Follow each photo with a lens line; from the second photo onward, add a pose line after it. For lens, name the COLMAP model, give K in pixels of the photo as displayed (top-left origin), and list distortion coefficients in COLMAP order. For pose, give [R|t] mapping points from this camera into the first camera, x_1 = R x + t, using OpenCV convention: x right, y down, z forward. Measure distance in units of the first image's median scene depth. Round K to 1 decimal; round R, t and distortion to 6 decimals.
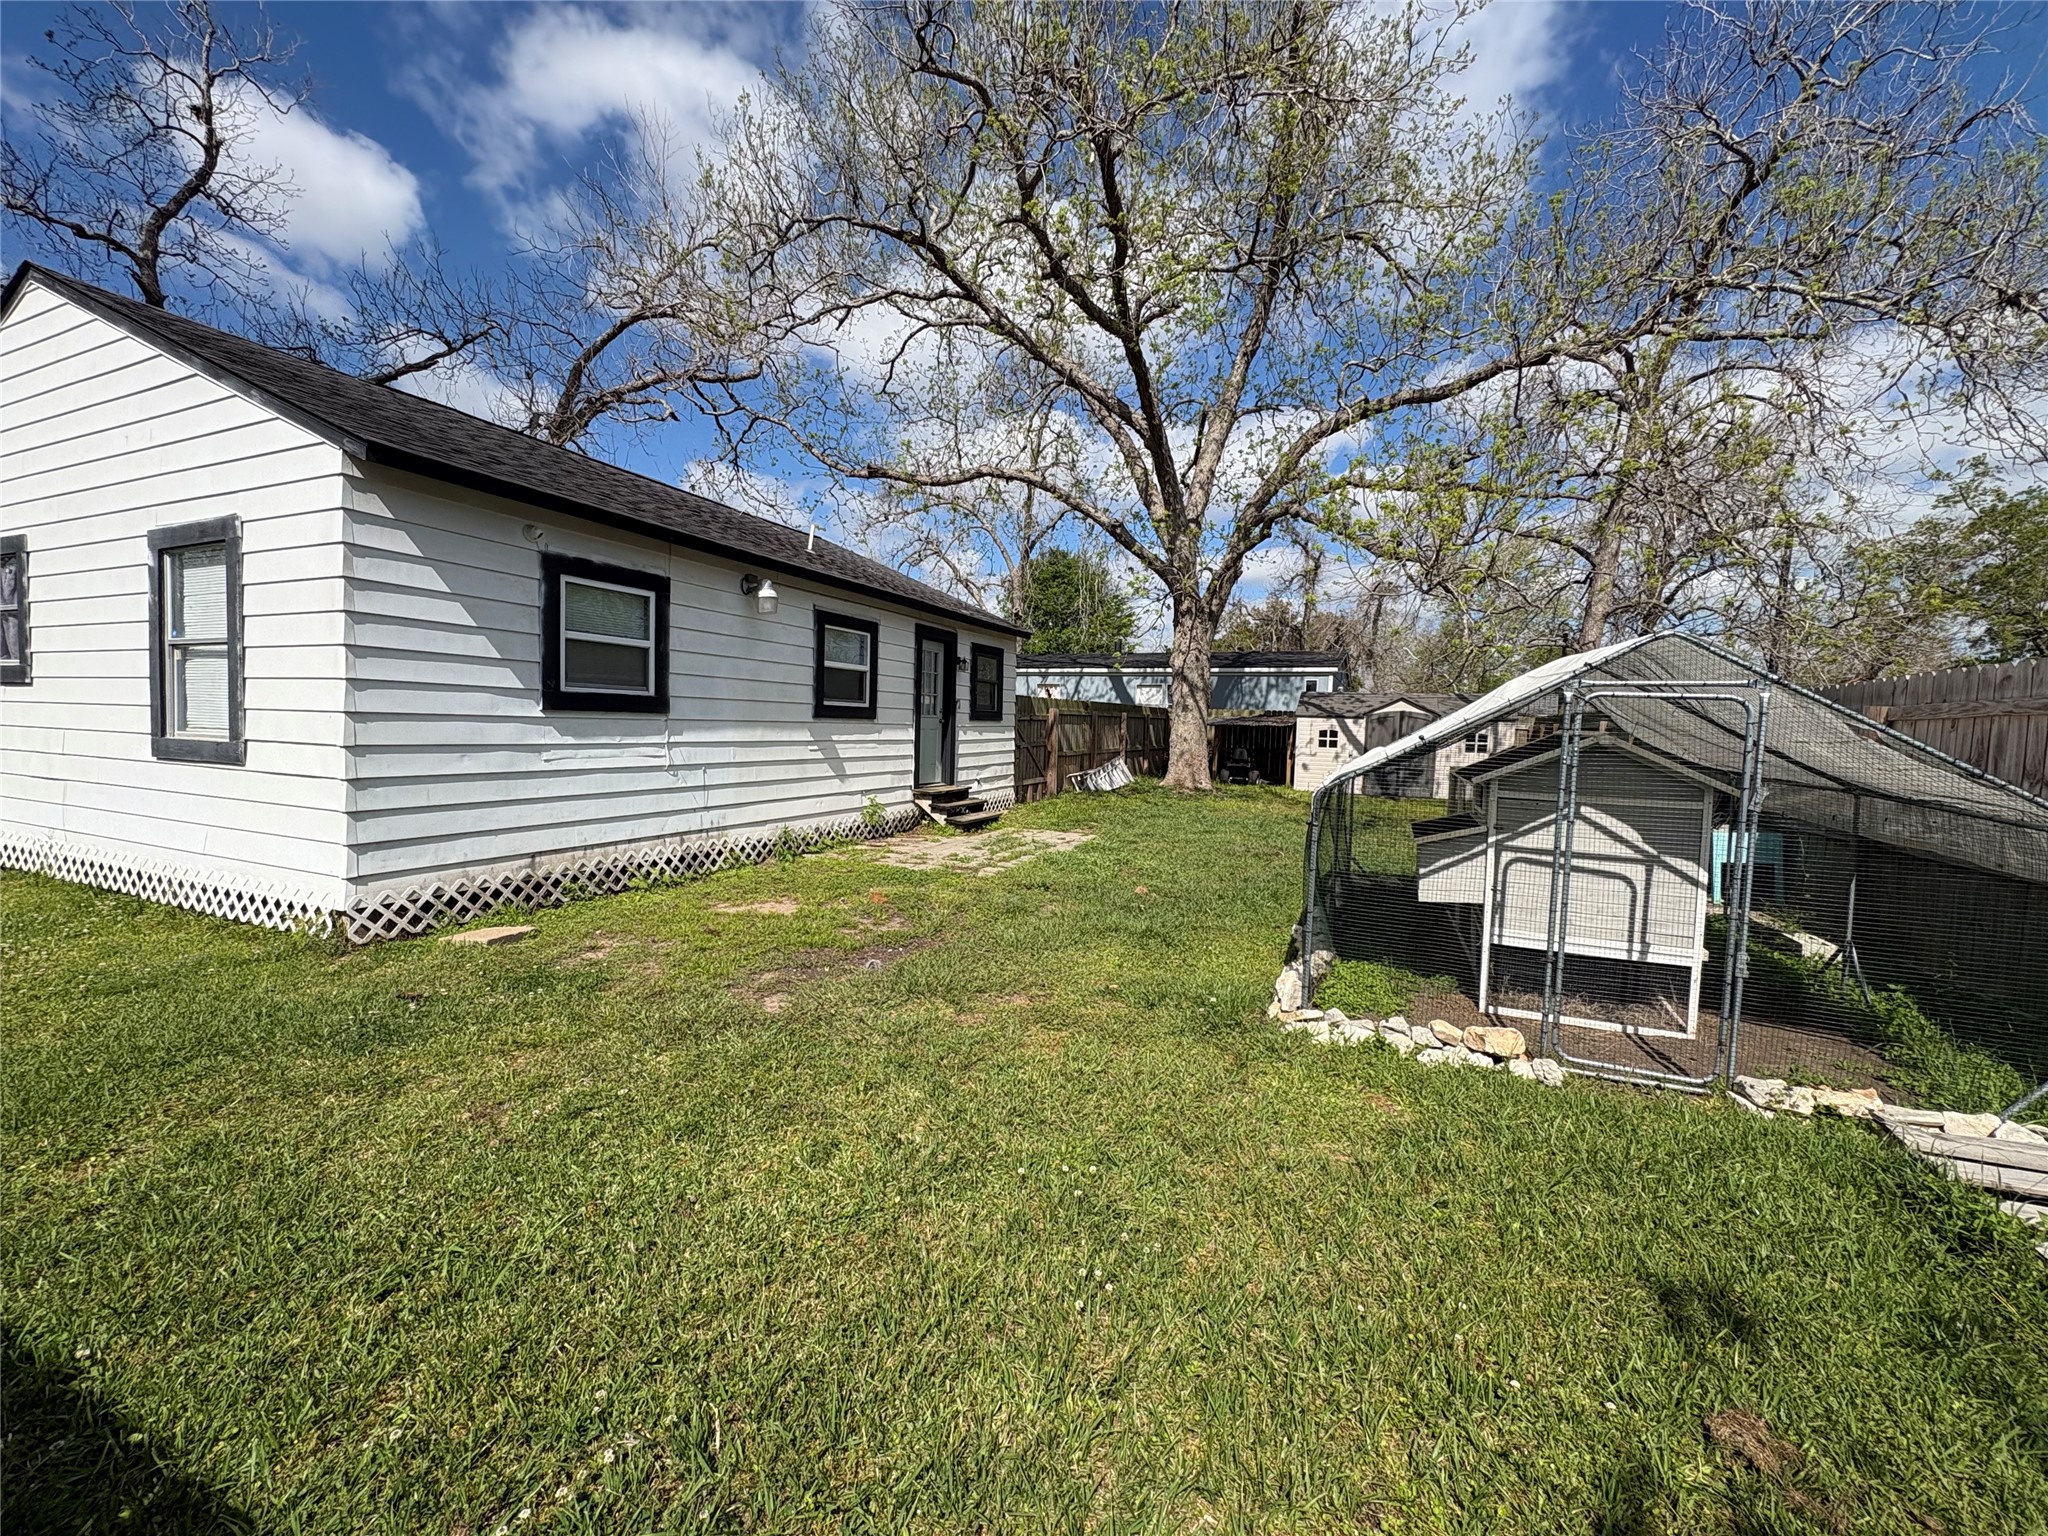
lens RADIAL K [[814.9, 0, 1022.3], [0, 814.9, 764.1], [0, 0, 1]] dist [0.000928, -0.000412]
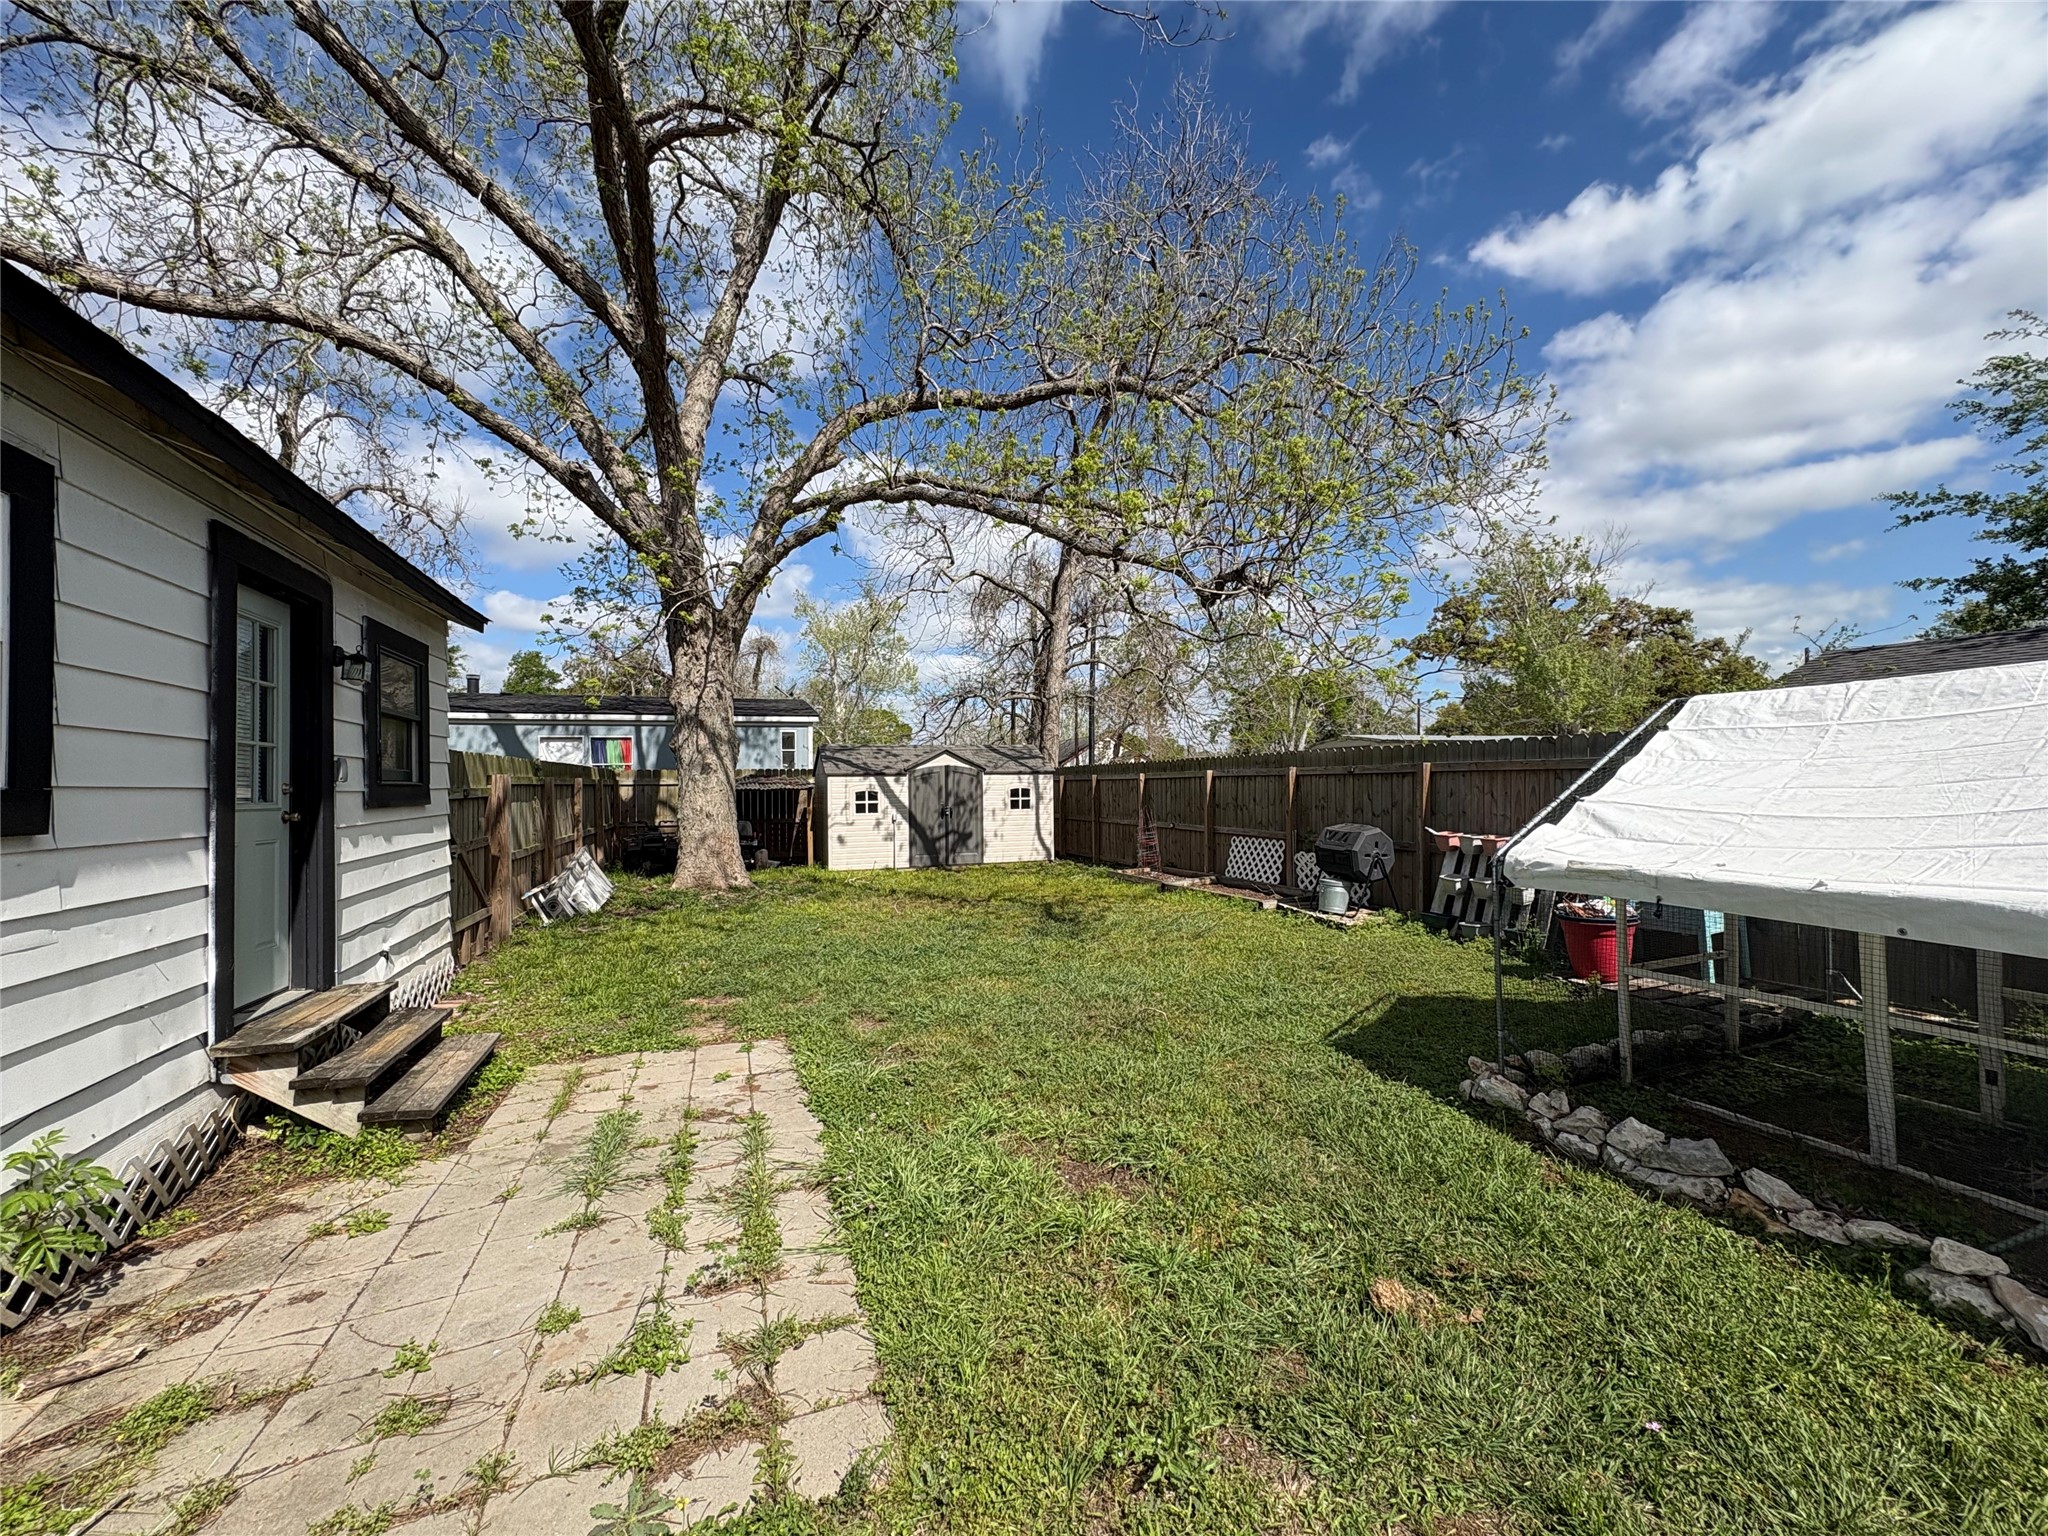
lens RADIAL K [[814.9, 0, 1024.9], [0, 814.9, 769.3], [0, 0, 1]] dist [0.000928, -0.000412]
pose [[0.713068, -0.026208, 0.700604, -0.079825], [0.071901, 0.996766, -0.035893, -0.025373], [-0.697398, 0.075968, 0.712647, 0.343629]]
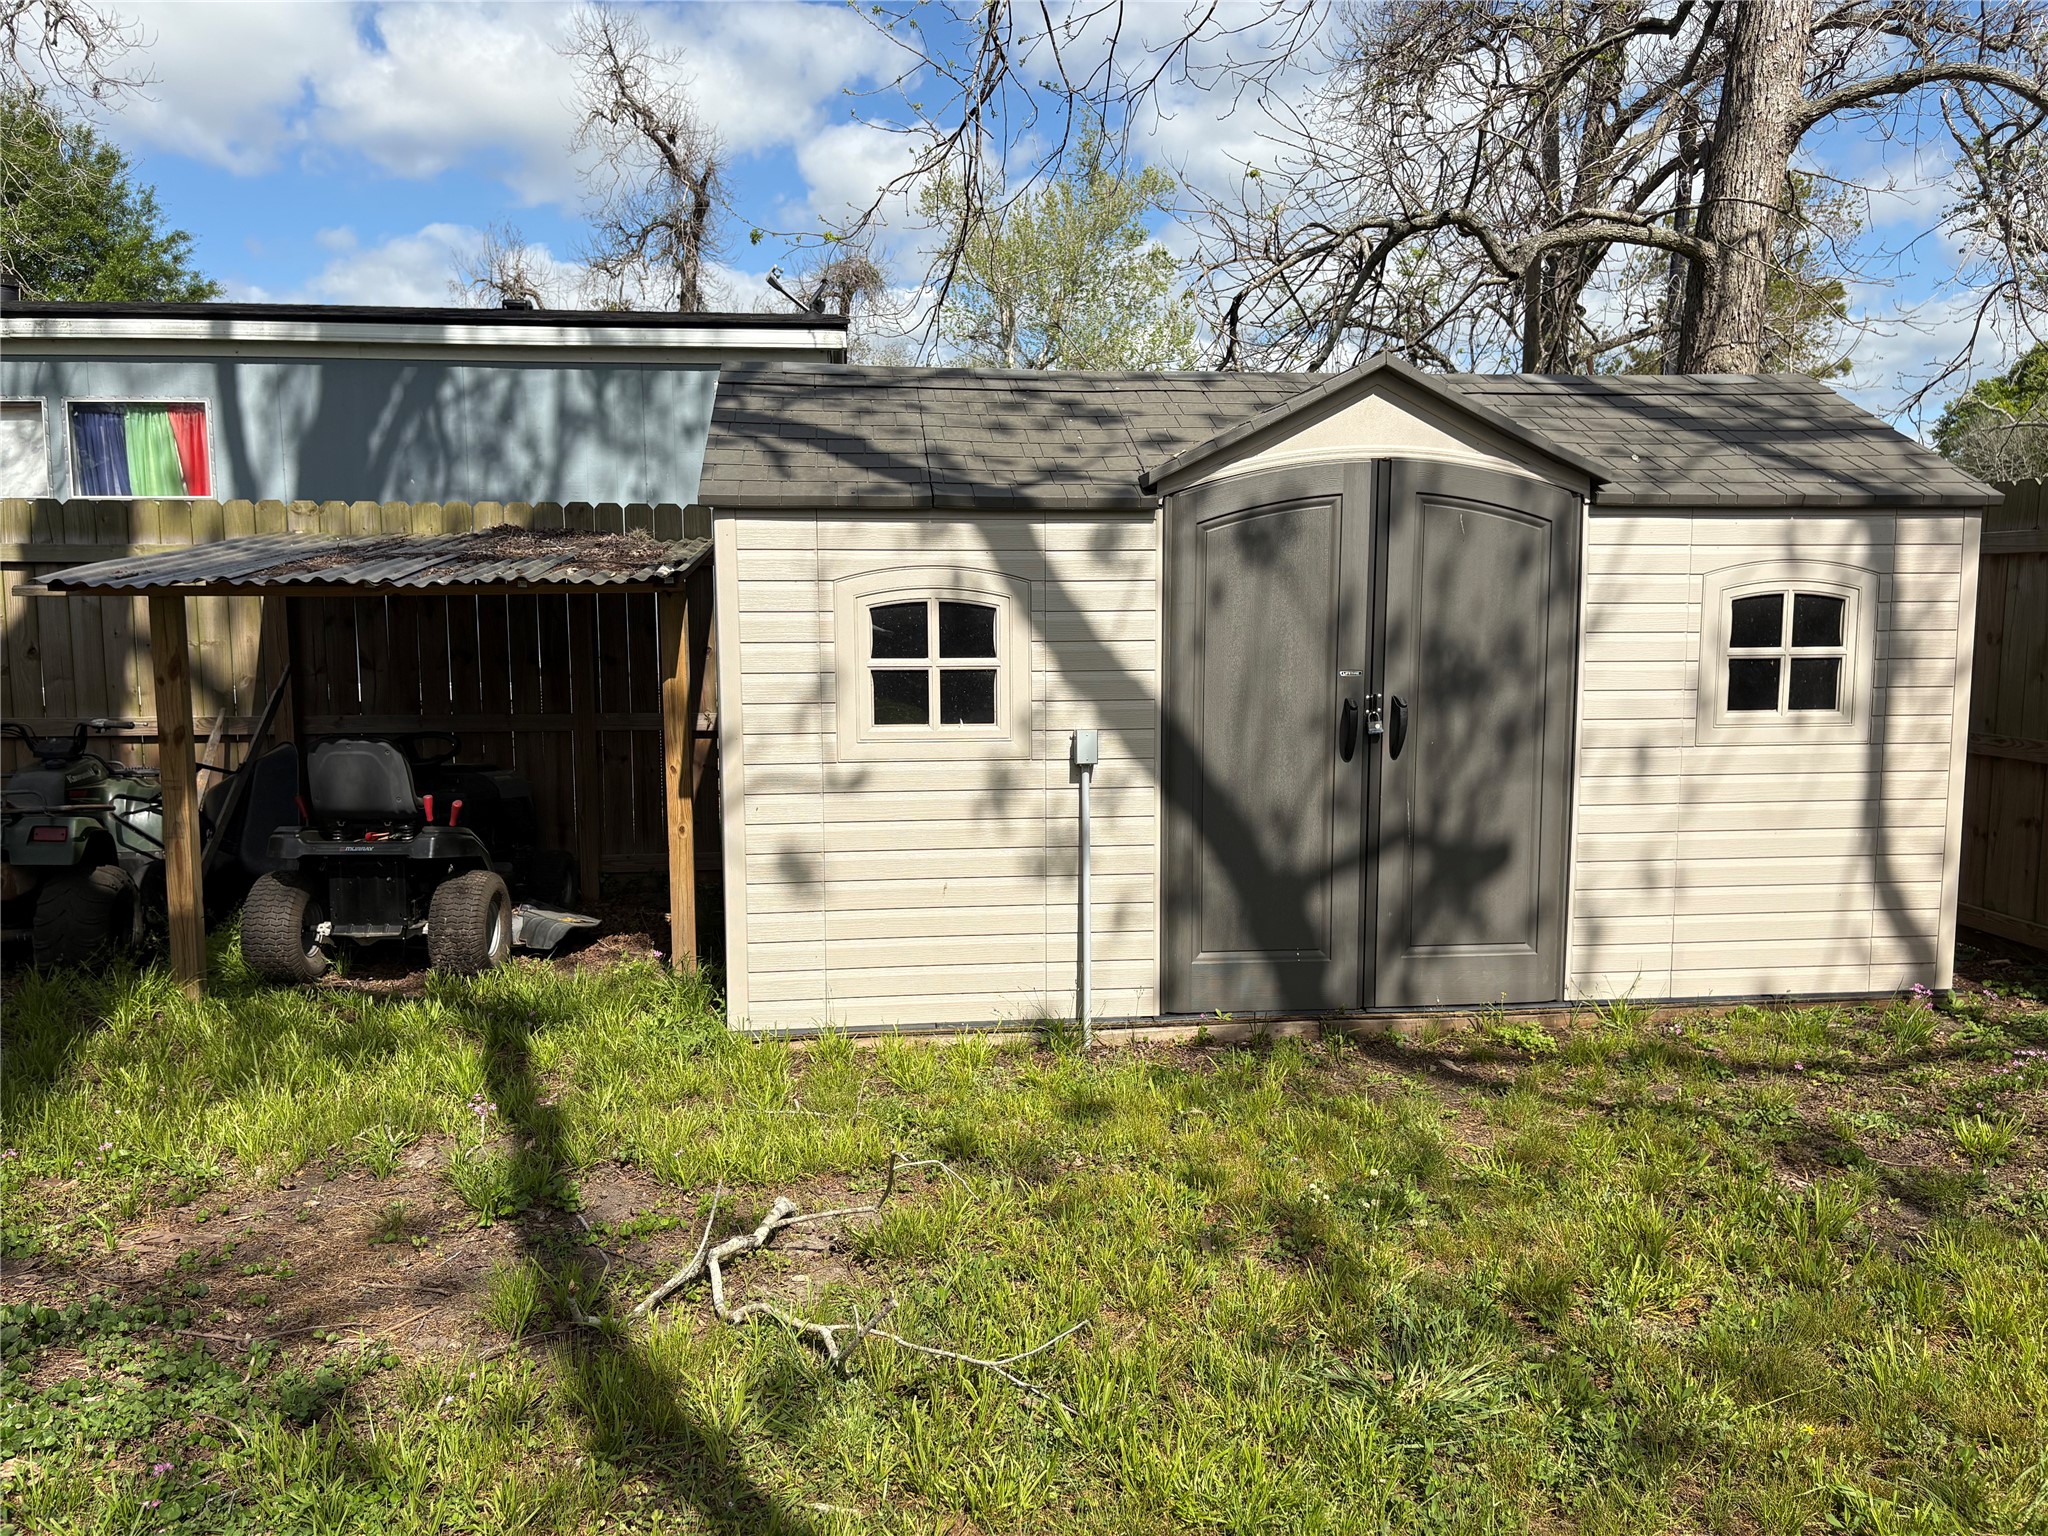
lens RADIAL K [[1554.4, 0, 1020.2], [0, 1554.4, 783.5], [0, 0, 1]] dist [0.043586, -0.002646]
pose [[0.857924, -0.089911, 0.505847, 0.265833], [0.054471, 0.994937, 0.084460, -0.035192], [-0.510880, -0.044906, 0.858478, 0.812768]]
